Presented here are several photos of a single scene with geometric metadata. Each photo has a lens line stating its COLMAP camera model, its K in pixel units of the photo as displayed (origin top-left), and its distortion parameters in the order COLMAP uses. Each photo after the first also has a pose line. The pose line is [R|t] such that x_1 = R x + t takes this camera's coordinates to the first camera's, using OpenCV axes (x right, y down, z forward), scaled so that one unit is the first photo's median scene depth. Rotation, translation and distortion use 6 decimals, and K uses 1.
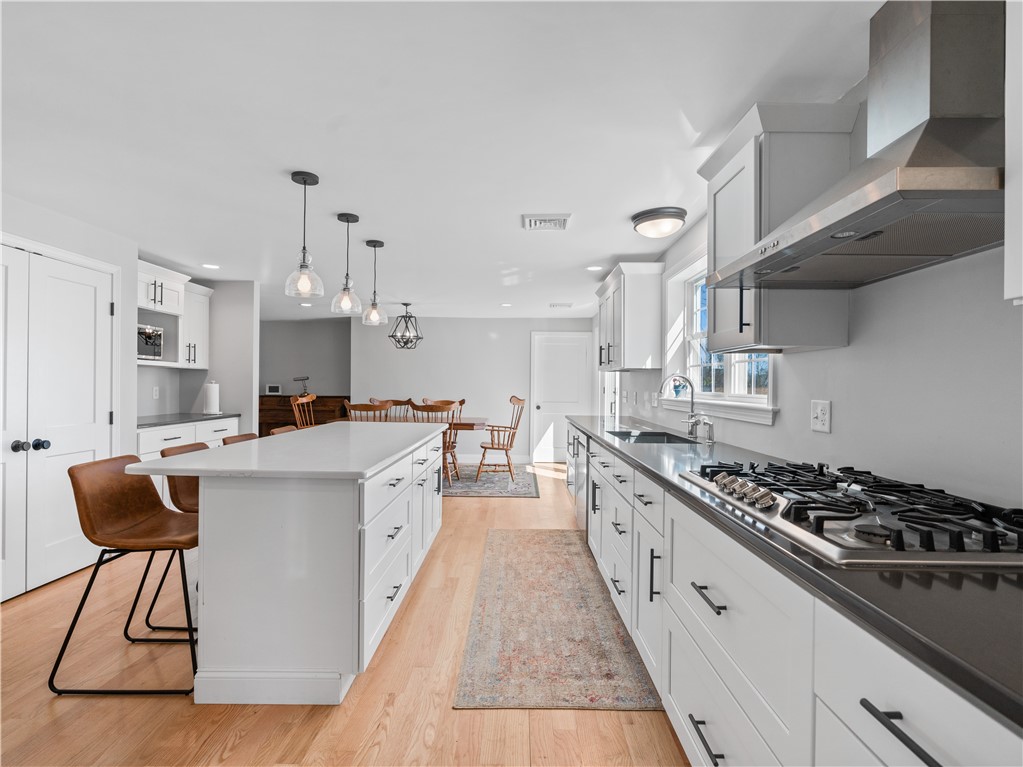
lens RADIAL K [[519.1, 0, 510.0], [0, 519.1, 385.5], [0, 0, 1]] dist [-0.006824, 0.001371]
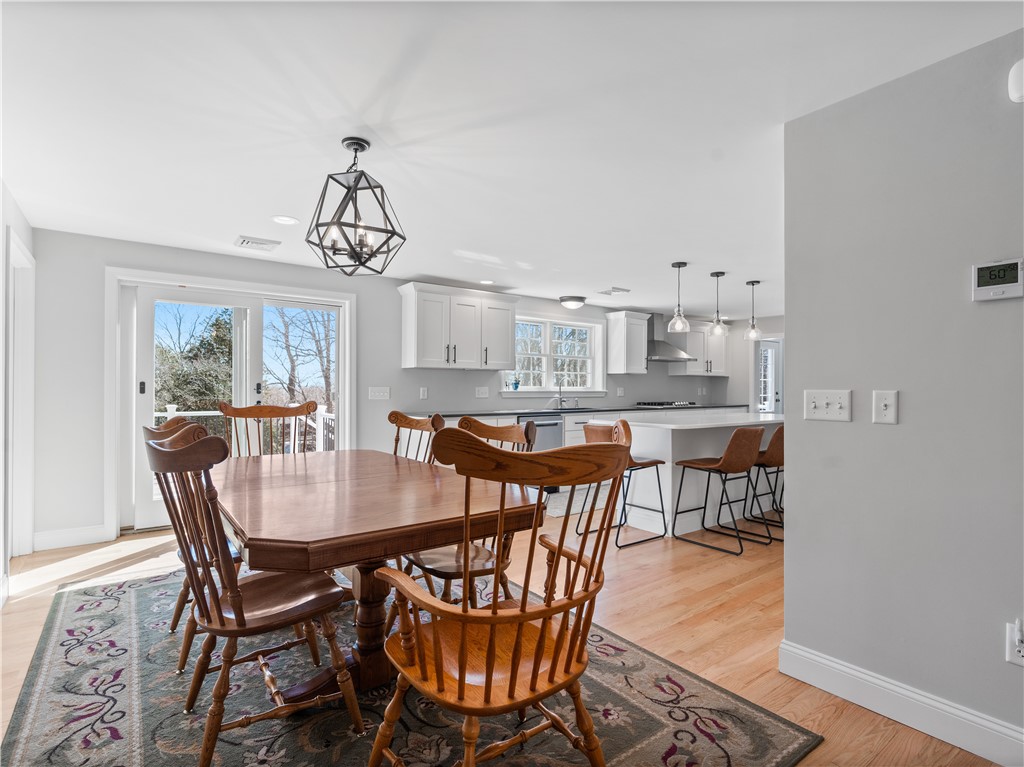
lens RADIAL K [[519.6, 0, 510.5], [0, 519.6, 385.5], [0, 0, 1]] dist [-0.006824, 0.001371]
pose [[-0.605630, -0.007900, 0.795707, -1.136387], [-0.007199, 0.999964, 0.004448, 0.000607], [-0.795714, -0.003034, -0.605665, 2.349702]]
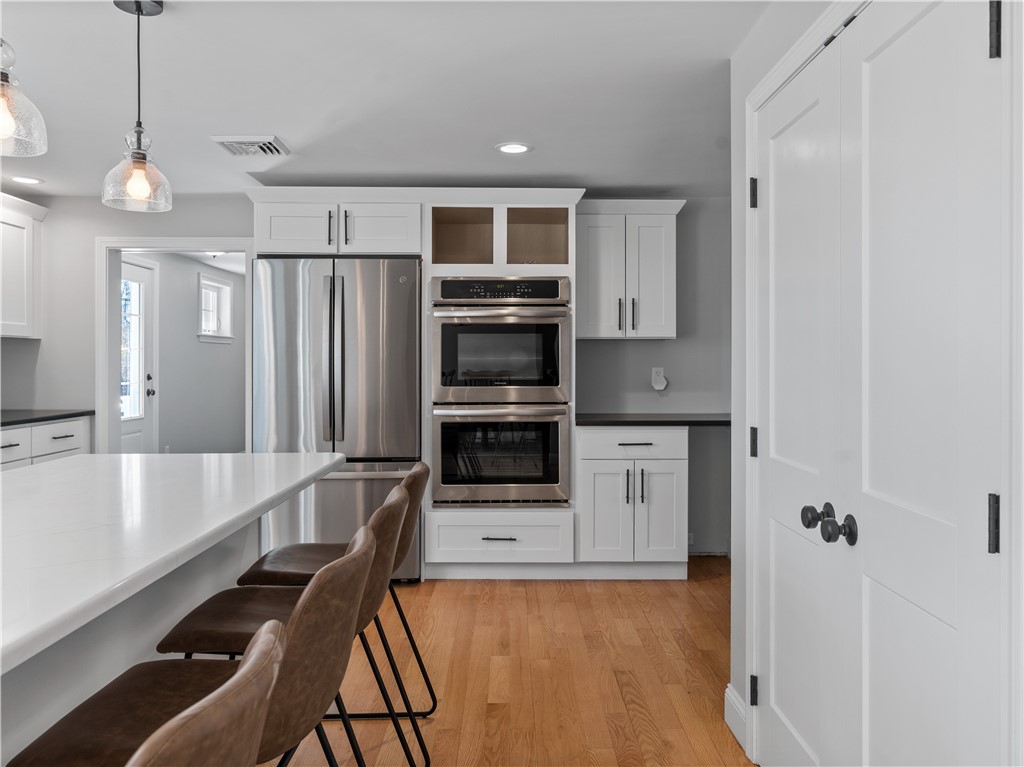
lens RADIAL K [[801.5, 0, 513.9], [0, 801.5, 364.6], [0, 0, 1]] dist [-0.008656, -0.002344]
pose [[-0.999787, -0.008311, -0.018878, -0.626014], [-0.008431, 0.999945, 0.006280, -0.008321], [0.018825, 0.006437, -0.999802, 1.482508]]
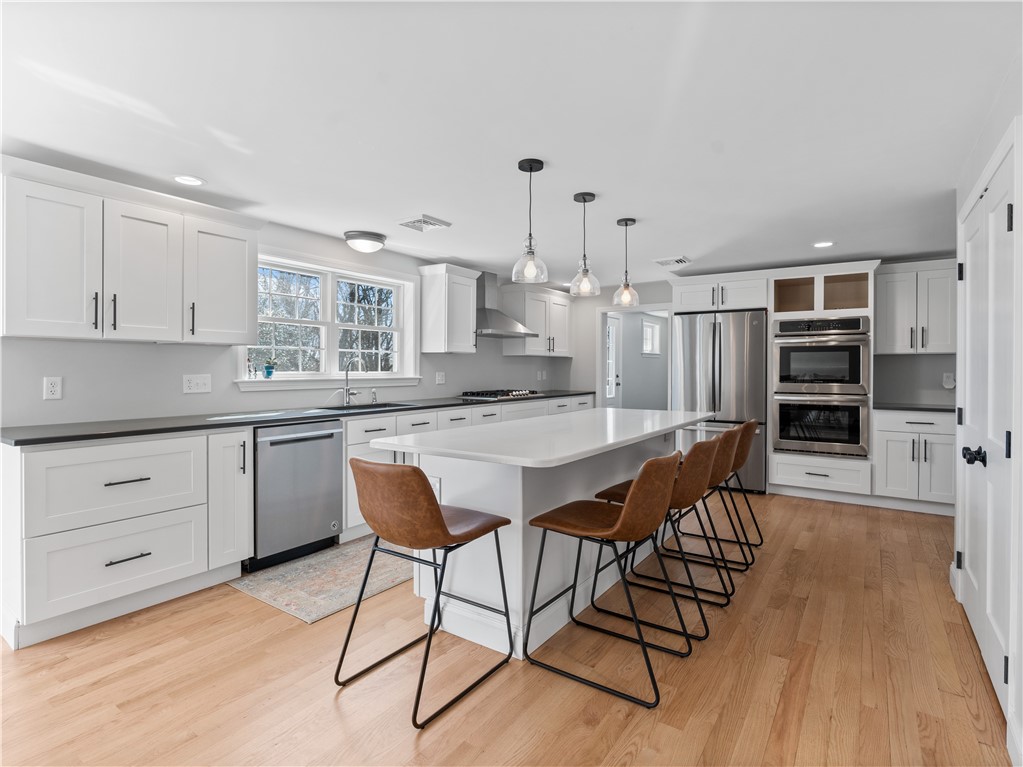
lens RADIAL K [[523.3, 0, 512.1], [0, 523.3, 369.3], [0, 0, 1]] dist [-0.005989, 0.000249]
pose [[-0.829456, -0.012783, 0.558426, -0.735523], [-0.008337, 0.999910, 0.010507, -0.011429], [-0.558510, 0.004059, -0.829488, 1.842070]]
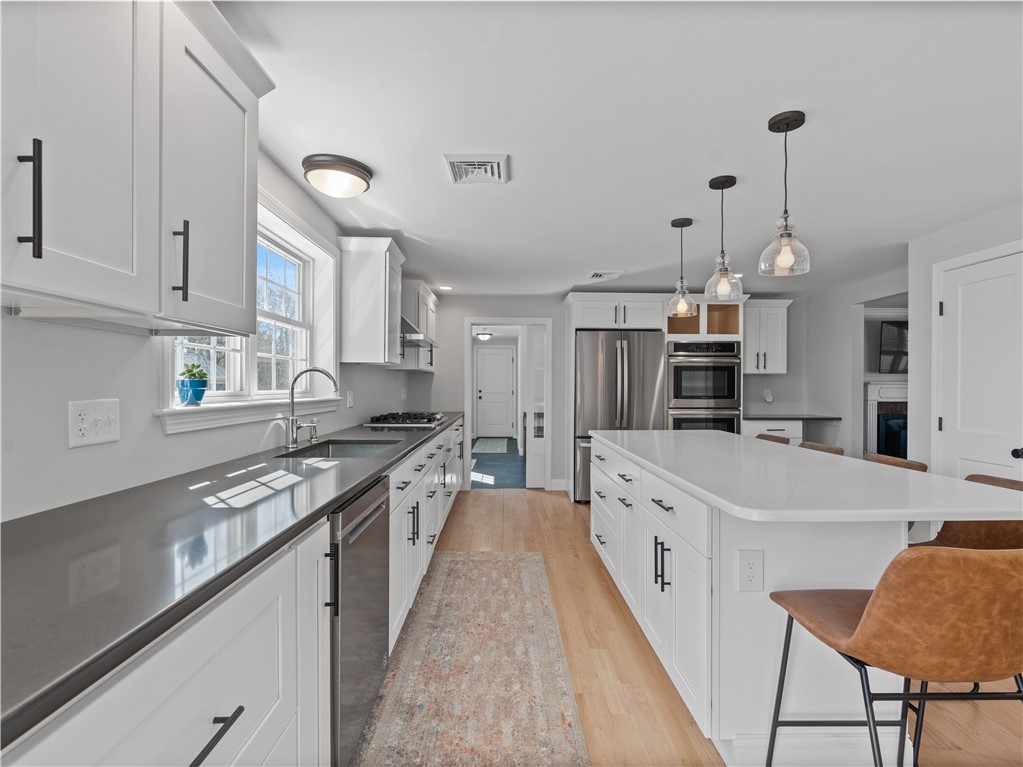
lens RADIAL K [[515.1, 0, 506.3], [0, 515.1, 386.8], [0, 0, 1]] dist [-0.006458, 0.000507]
pose [[-0.999738, -0.013028, -0.018832, 0.039441], [-0.013127, 0.999900, 0.005169, -0.002057], [0.018763, 0.005415, -0.999809, 1.758676]]
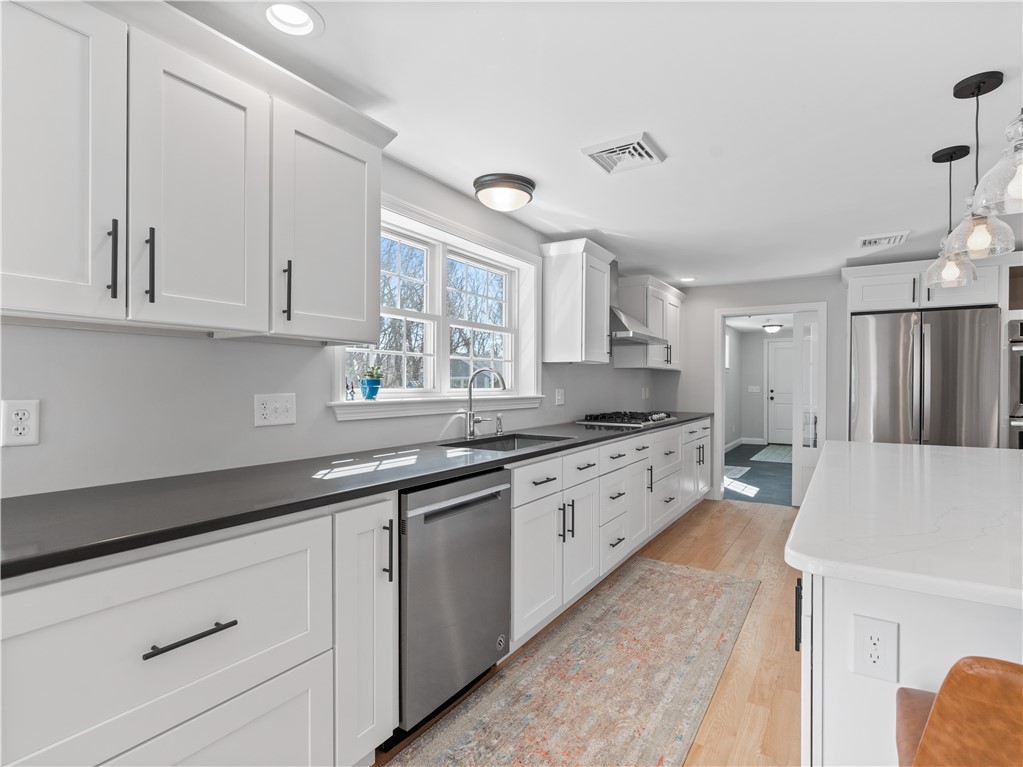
lens RADIAL K [[519.1, 0, 510.0], [0, 519.1, 385.5], [0, 0, 1]] dist [-0.006824, 0.001371]
pose [[-0.844604, -0.013823, 0.535214, -0.185763], [-0.009427, 0.999896, 0.010948, -0.003560], [-0.535309, 0.004201, -0.844646, 1.693011]]
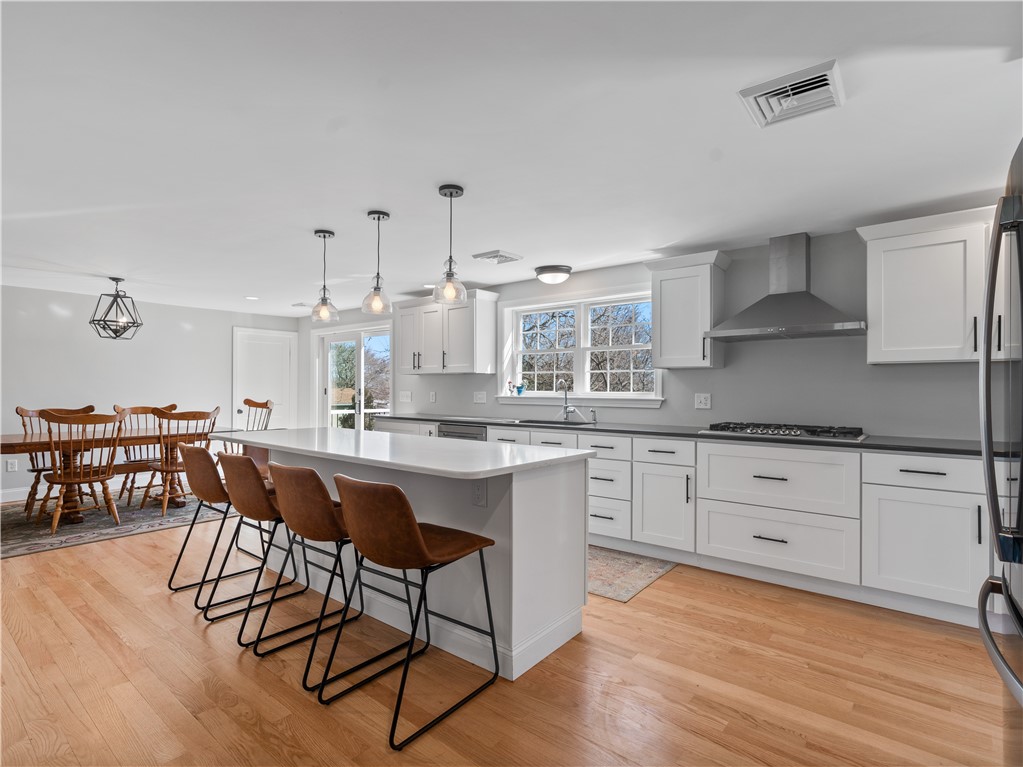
lens RADIAL K [[519.1, 0, 510.0], [0, 519.1, 385.5], [0, 0, 1]] dist [-0.006824, 0.001371]
pose [[0.619031, -0.001010, 0.785366, -0.902865], [0.002958, 0.999995, -0.001046, -0.002358], [-0.785361, 0.002971, 0.619031, 0.198602]]
